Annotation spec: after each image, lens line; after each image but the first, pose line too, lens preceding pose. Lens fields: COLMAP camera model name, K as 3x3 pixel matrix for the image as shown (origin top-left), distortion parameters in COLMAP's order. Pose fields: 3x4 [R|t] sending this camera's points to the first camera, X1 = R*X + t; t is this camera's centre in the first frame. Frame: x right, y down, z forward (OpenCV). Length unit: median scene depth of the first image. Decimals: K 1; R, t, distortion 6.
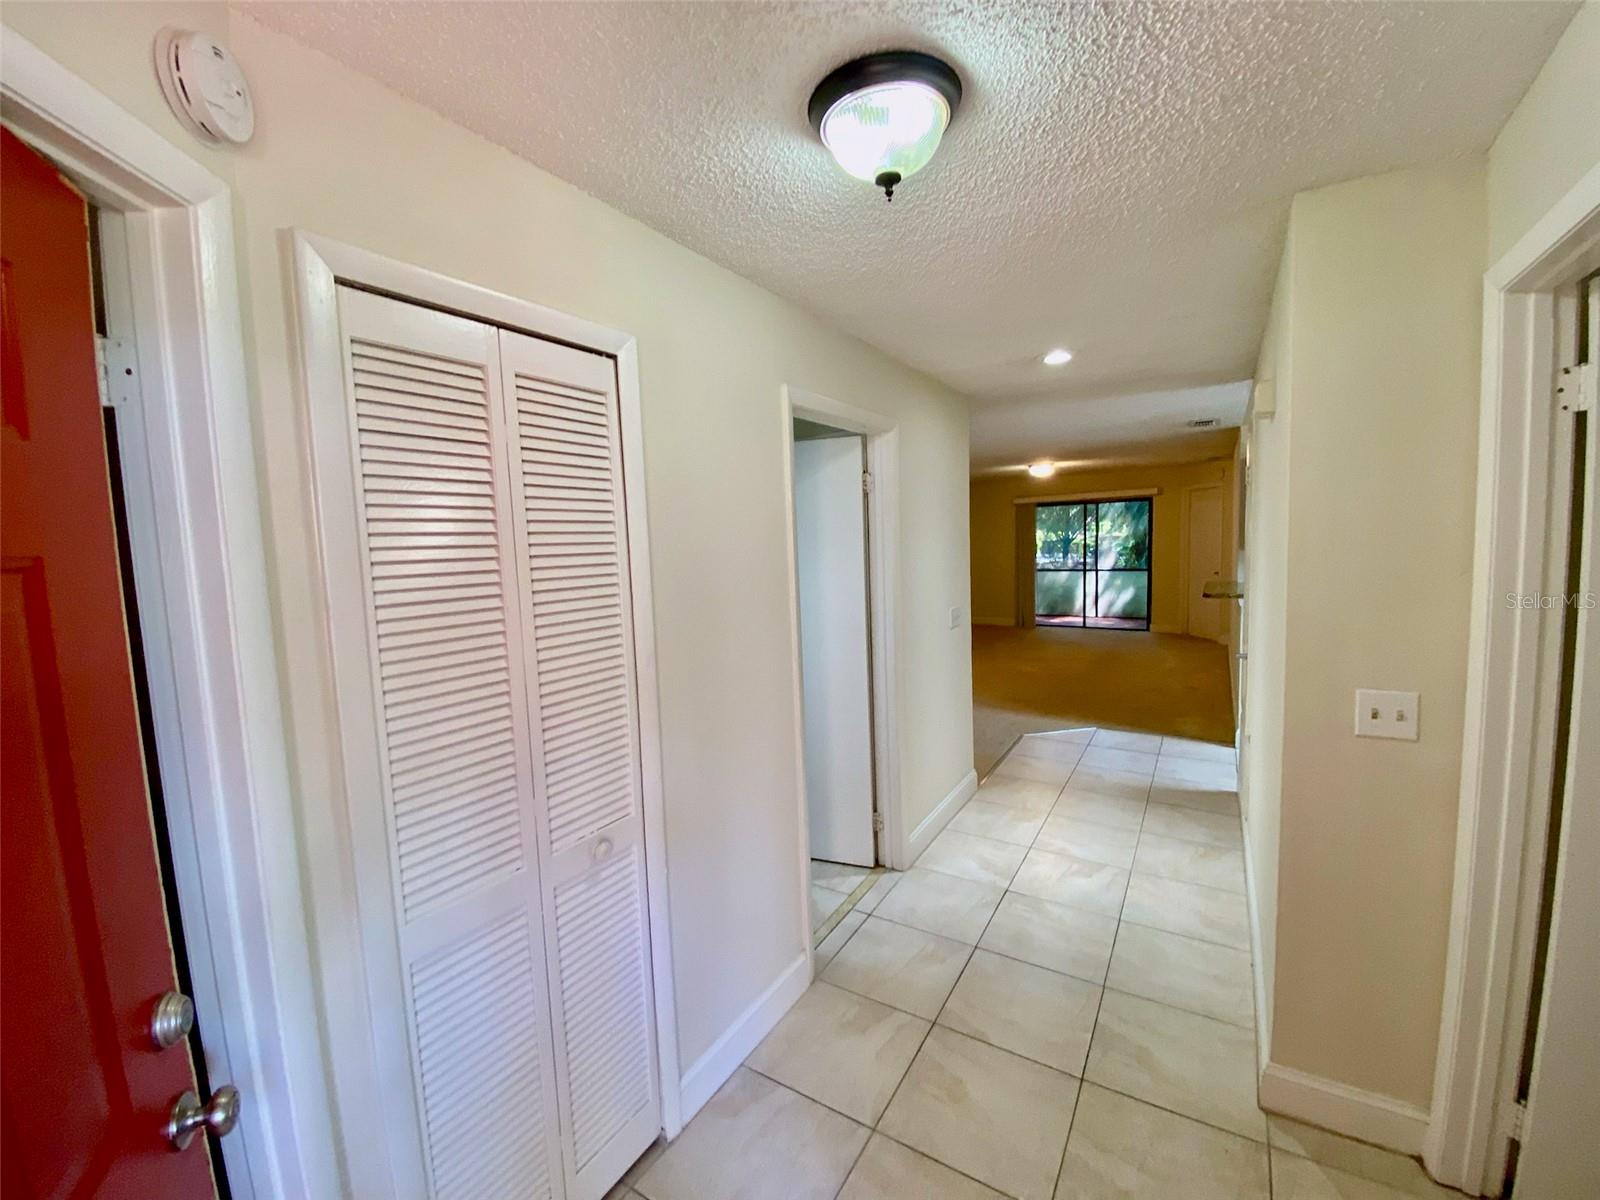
lens RADIAL K [[662.2, 0, 798.6], [0, 662.2, 607.4], [0, 0, 1]] dist [-0.013577, -0.001284]
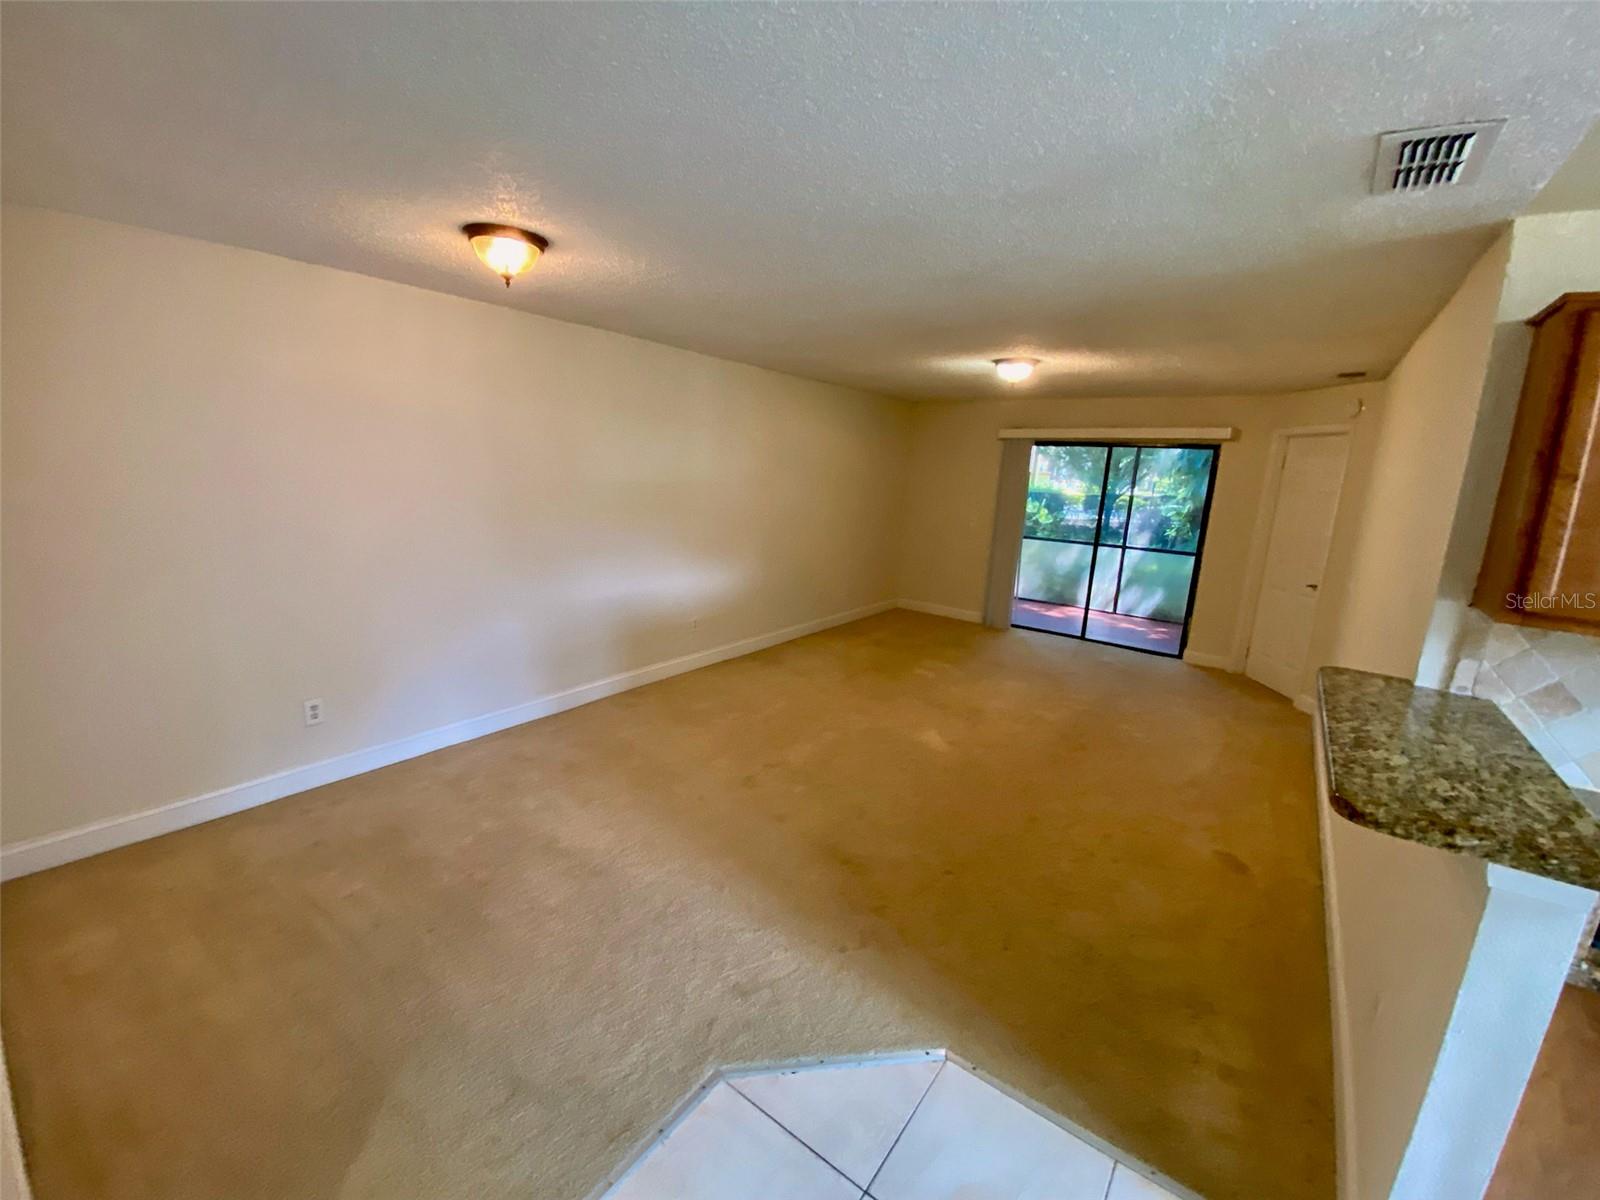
lens RADIAL K [[662.2, 0, 802.8], [0, 662.2, 599.0], [0, 0, 1]] dist [-0.013577, -0.001284]
pose [[0.993961, 0.093080, -0.058126, 0.195335], [-0.086702, 0.990793, 0.103985, -0.052499], [0.067270, -0.098317, 0.992879, 0.344968]]
